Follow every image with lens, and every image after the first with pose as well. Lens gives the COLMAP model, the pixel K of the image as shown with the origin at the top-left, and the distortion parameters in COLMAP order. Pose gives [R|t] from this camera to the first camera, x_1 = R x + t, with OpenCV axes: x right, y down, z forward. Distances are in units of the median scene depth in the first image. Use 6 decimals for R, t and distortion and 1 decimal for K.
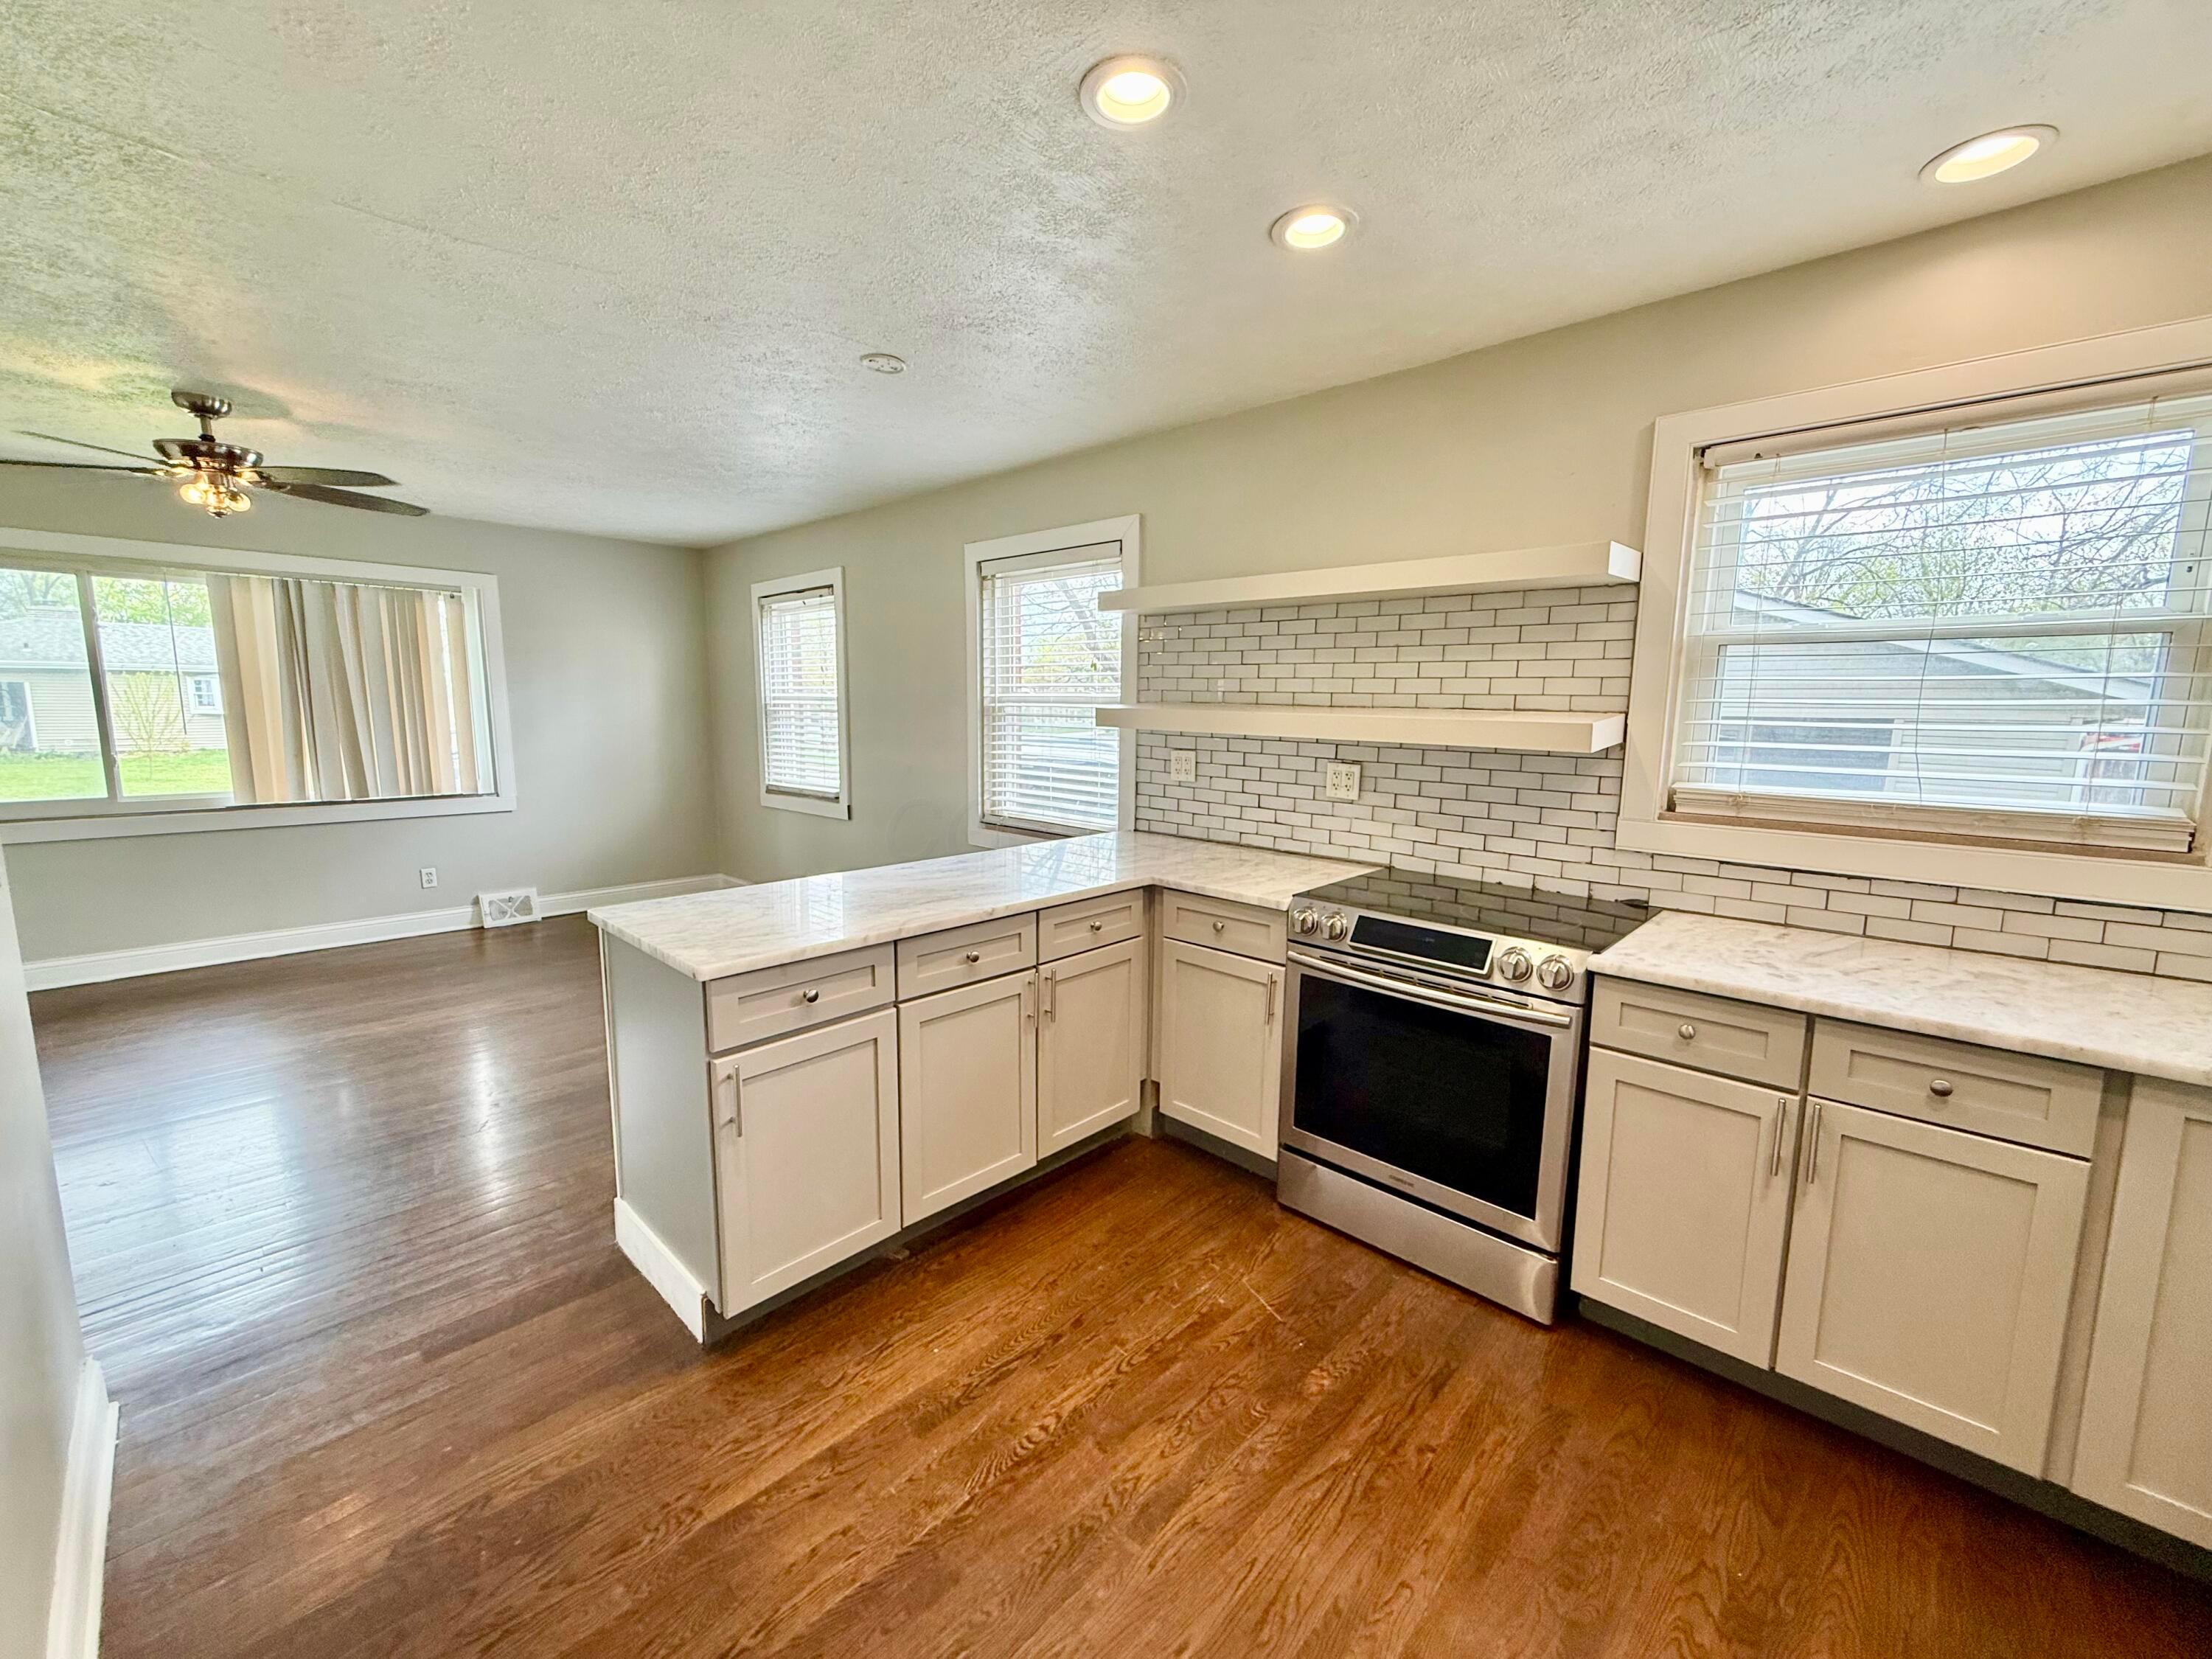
lens RADIAL K [[889.7, 0, 1096.7], [0, 889.7, 820.7], [0, 0, 1]] dist [0.009615, -0.000264]
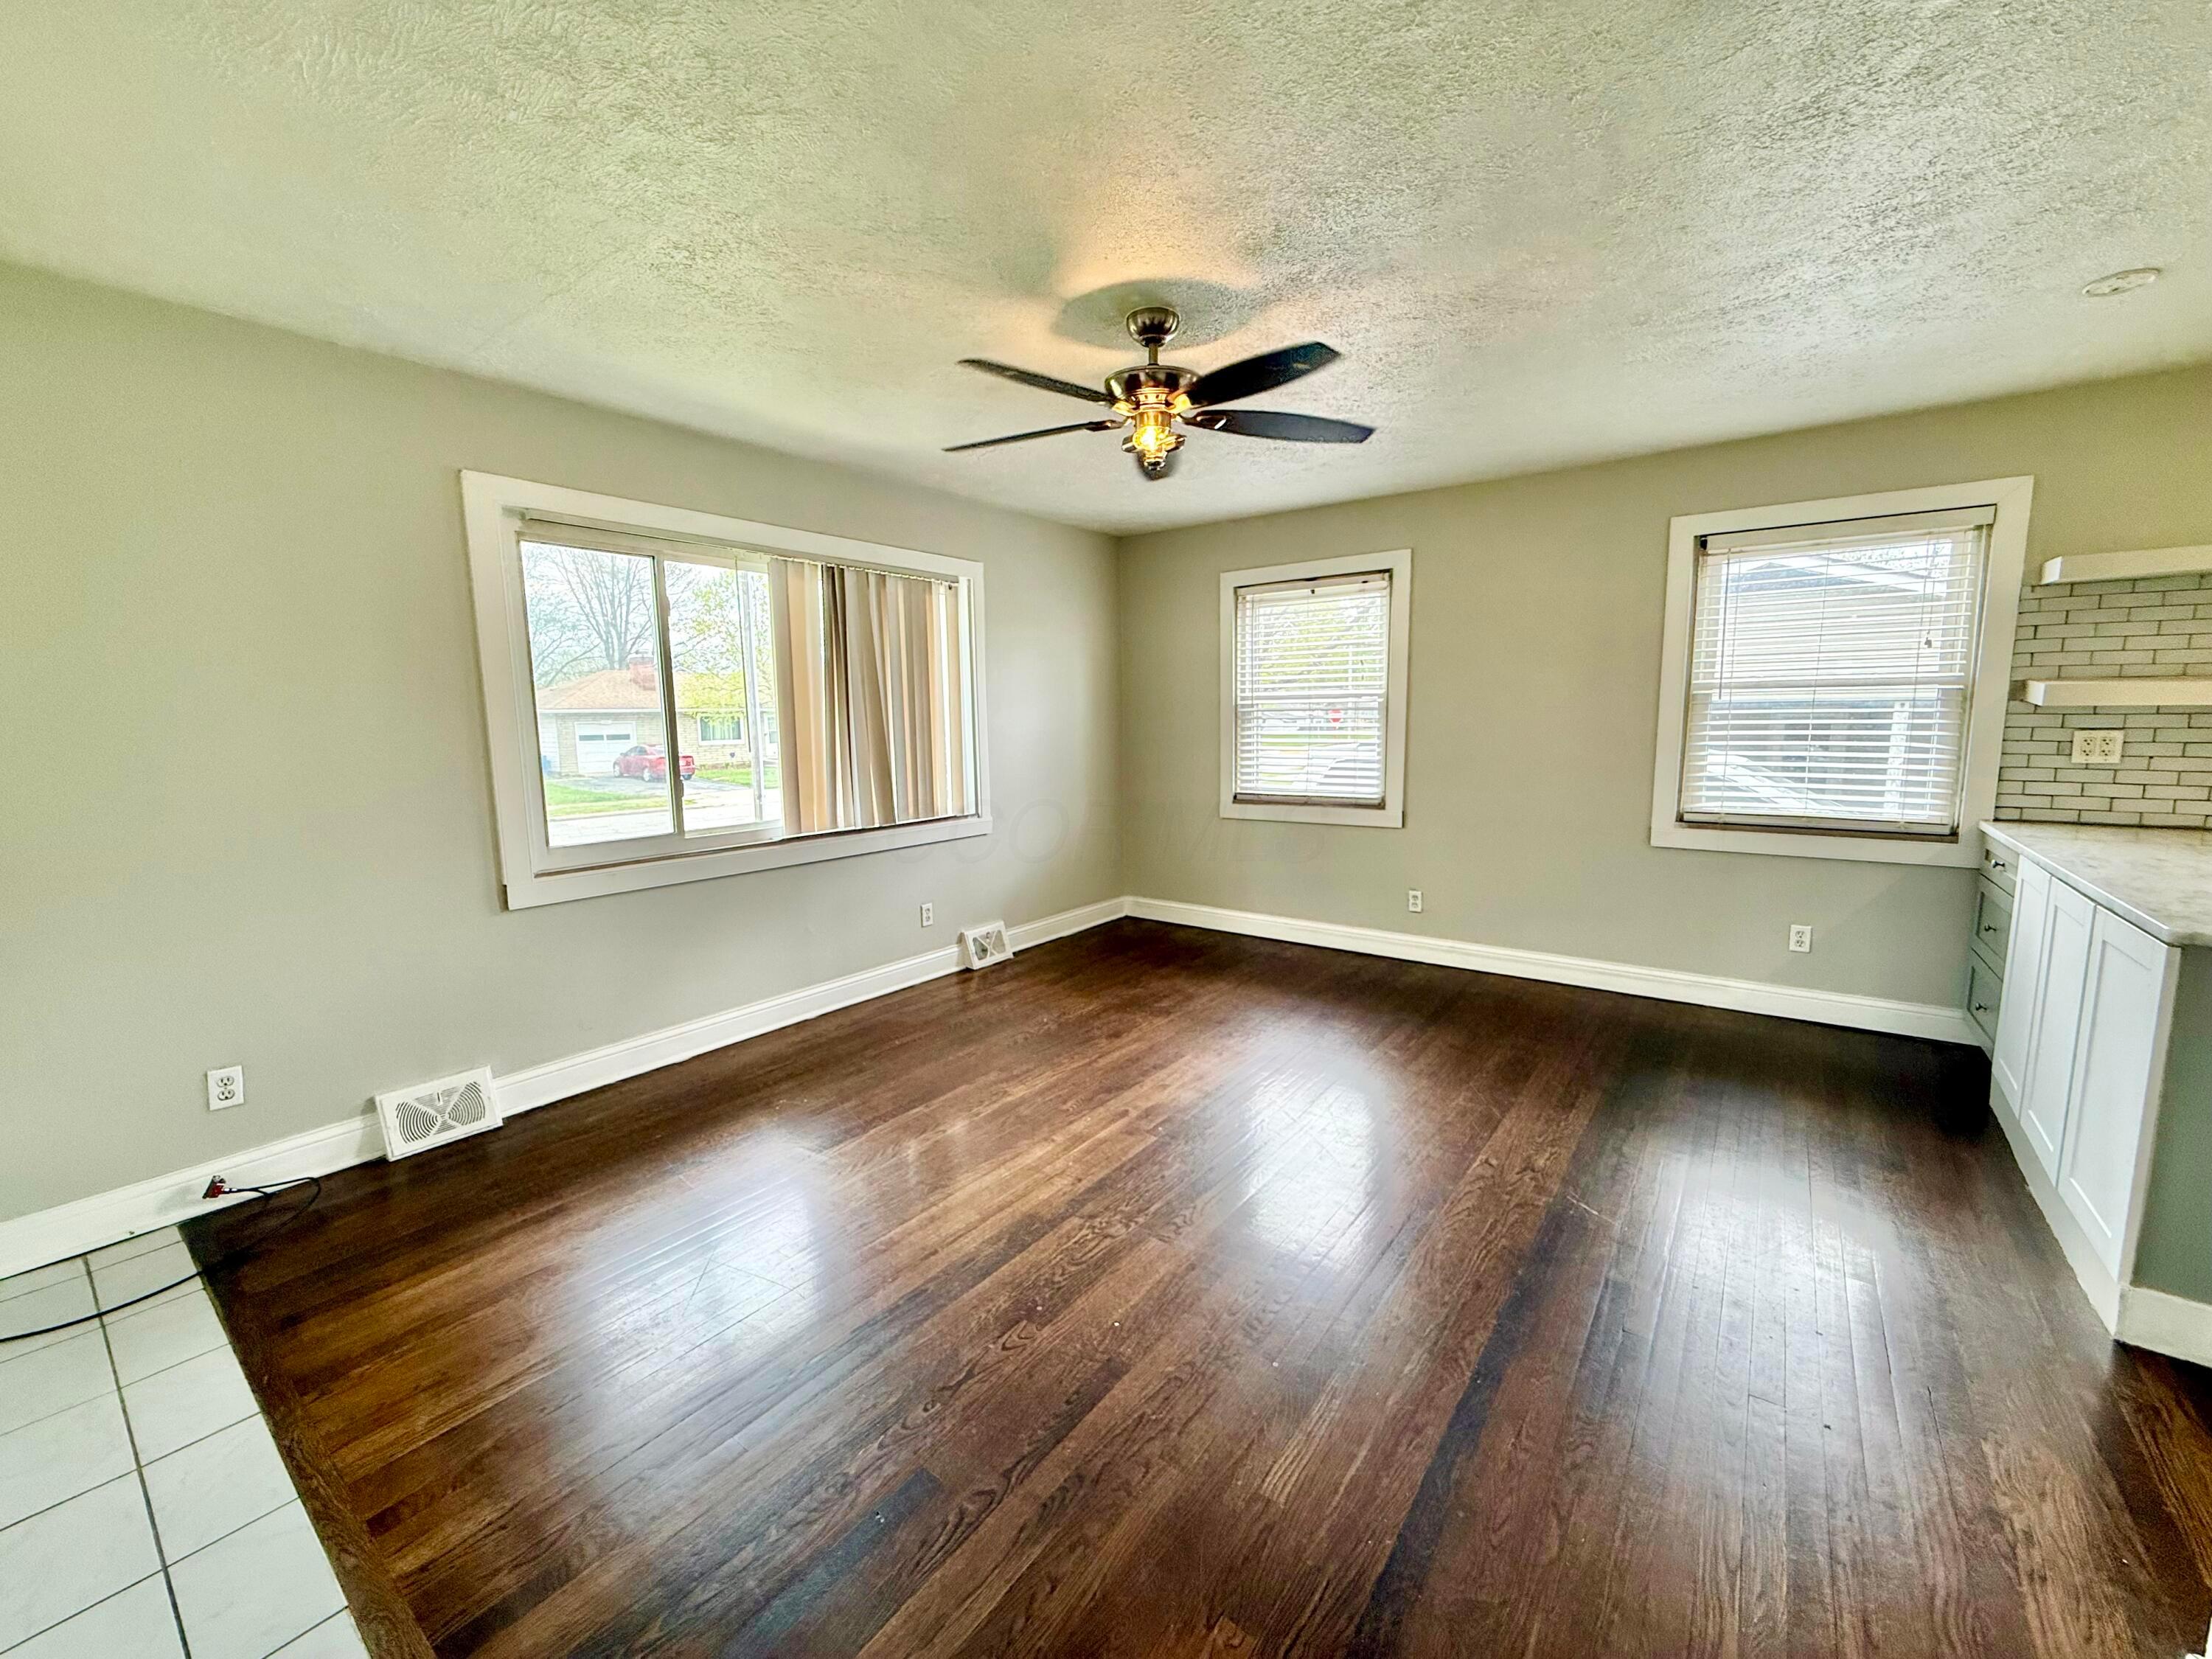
lens RADIAL K [[889.7, 0, 1102.0], [0, 889.7, 818.0], [0, 0, 1]] dist [0.009615, -0.000264]
pose [[0.992227, -0.038449, 0.118354, -1.018640], [0.040093, 0.999129, -0.011542, -0.017924], [-0.117808, 0.016197, 0.992904, 0.196336]]
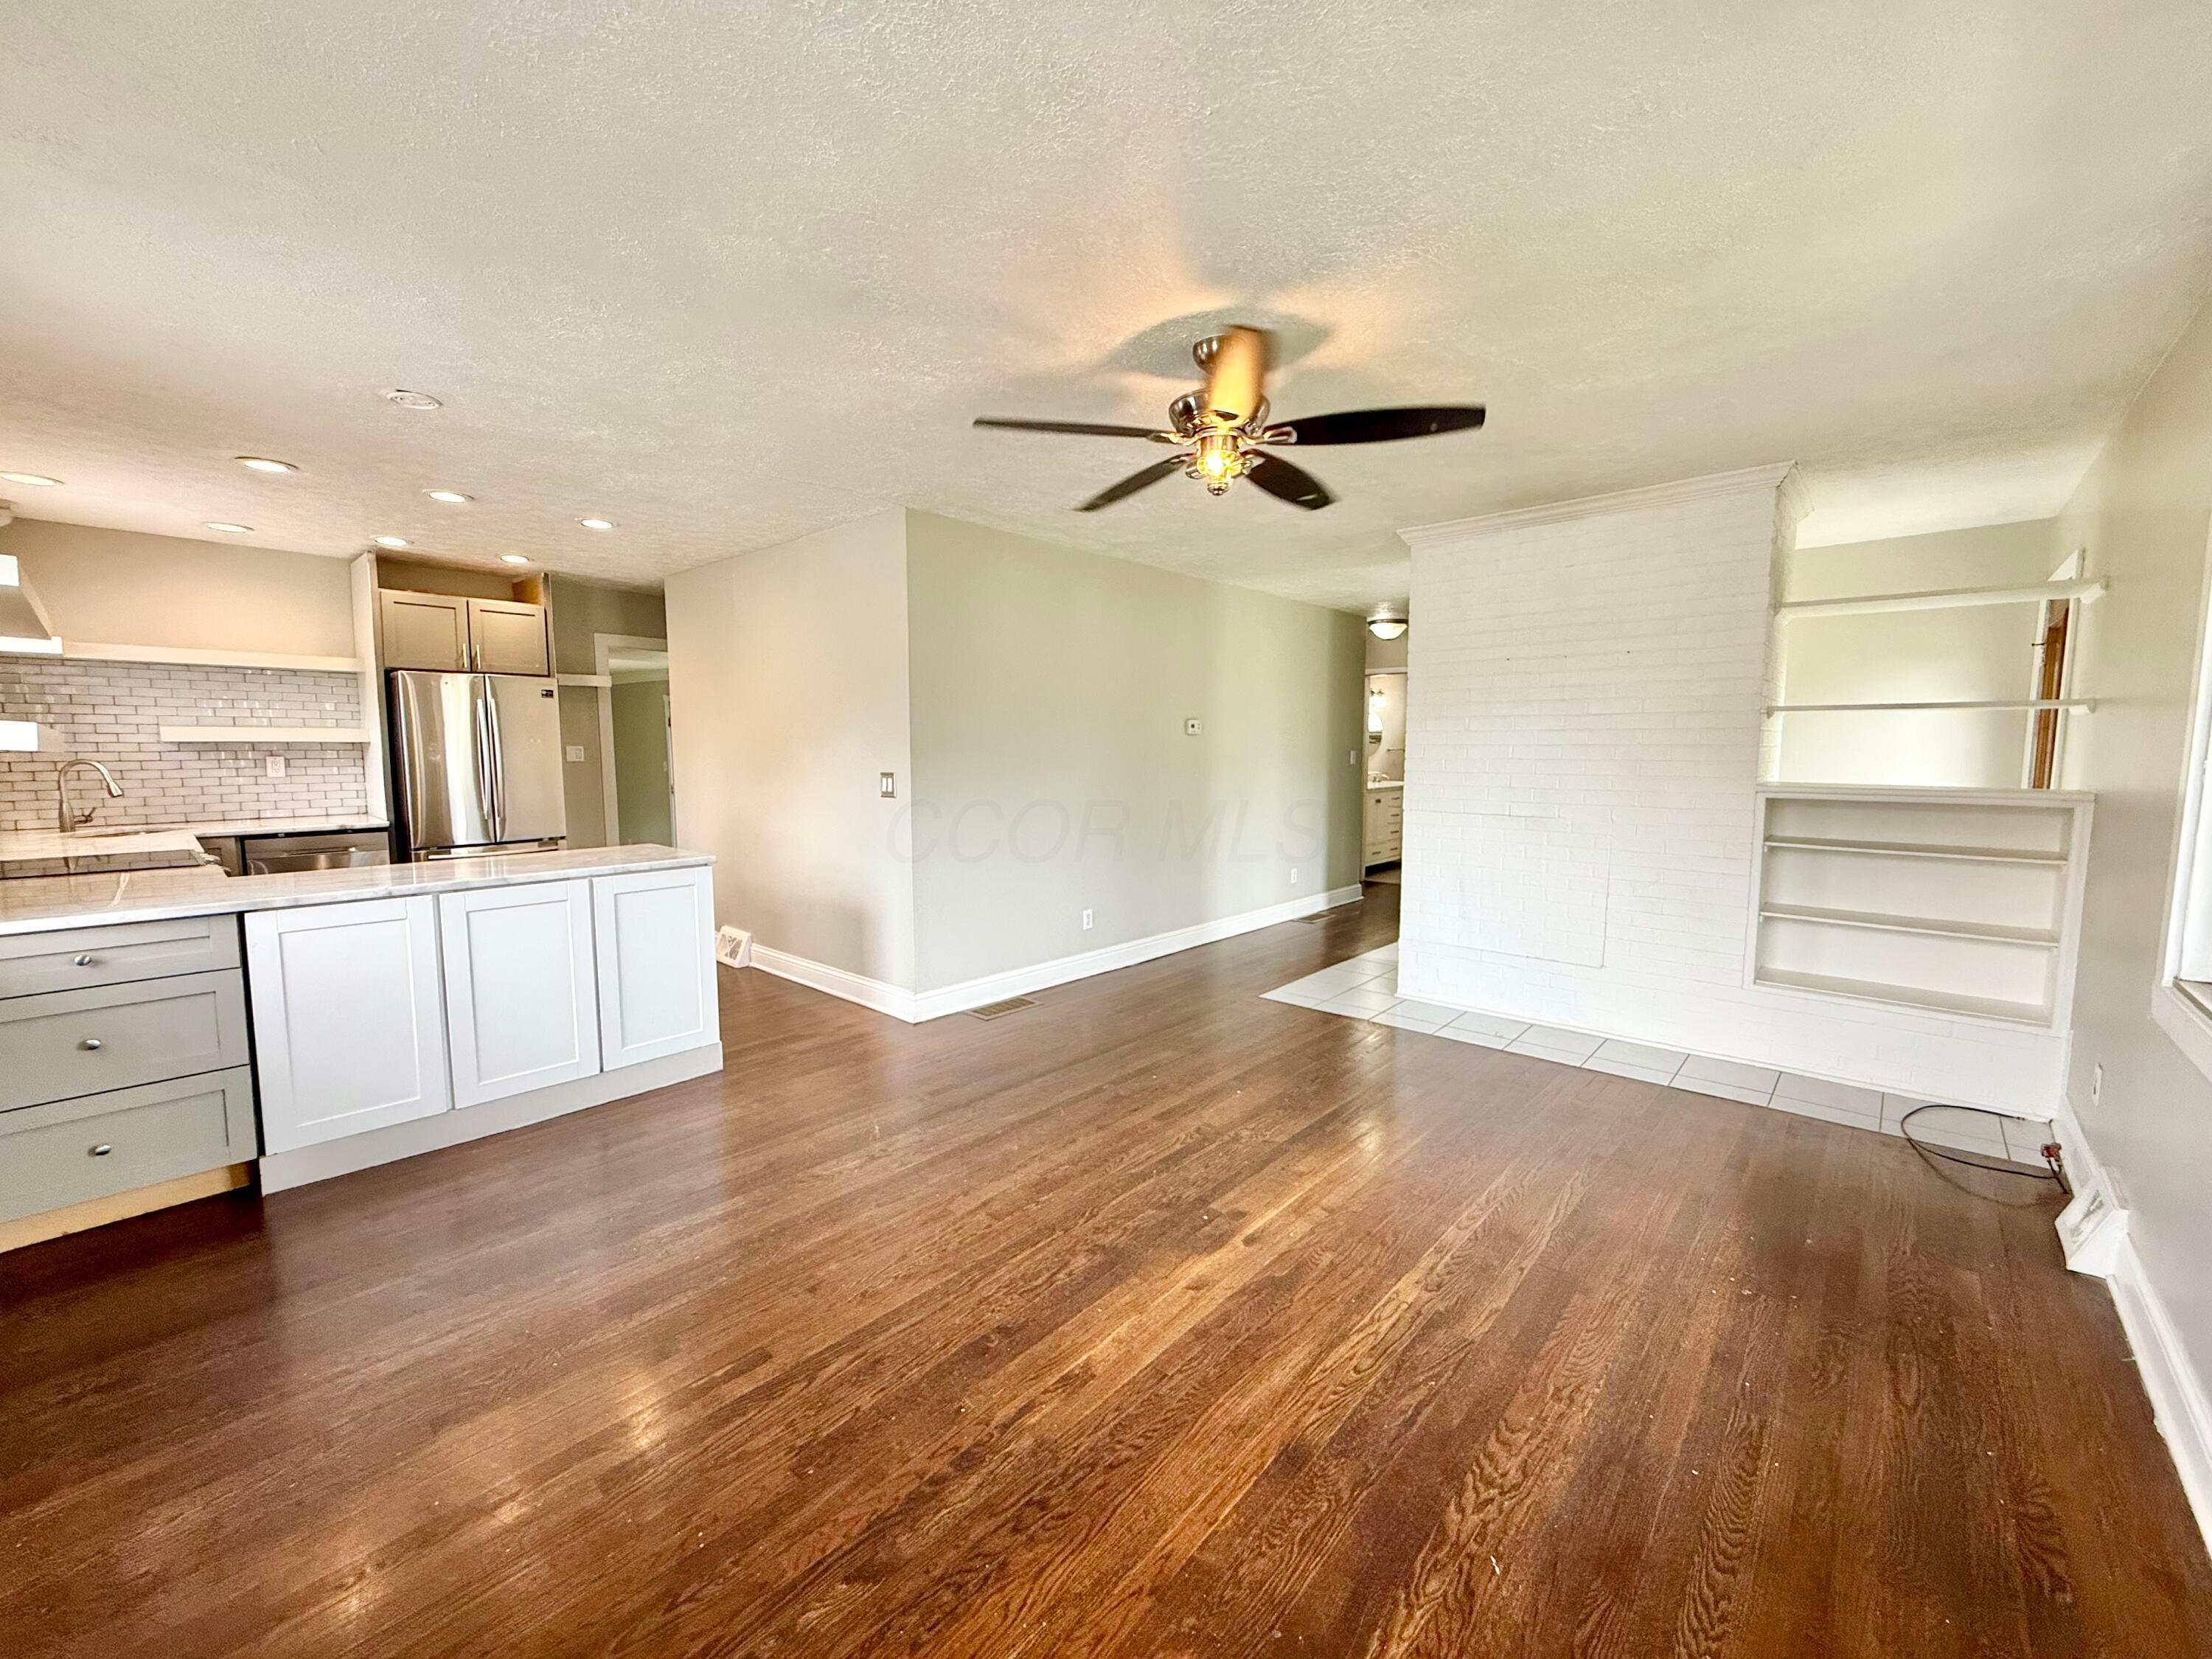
lens RADIAL K [[889.7, 0, 1106.9], [0, 889.7, 829.1], [0, 0, 1]] dist [0.009615, -0.000264]
pose [[-0.999042, -0.008086, -0.042999, -0.764492], [-0.017544, 0.974339, 0.224402, -0.206744], [0.040081, 0.224942, -0.973548, 1.641766]]
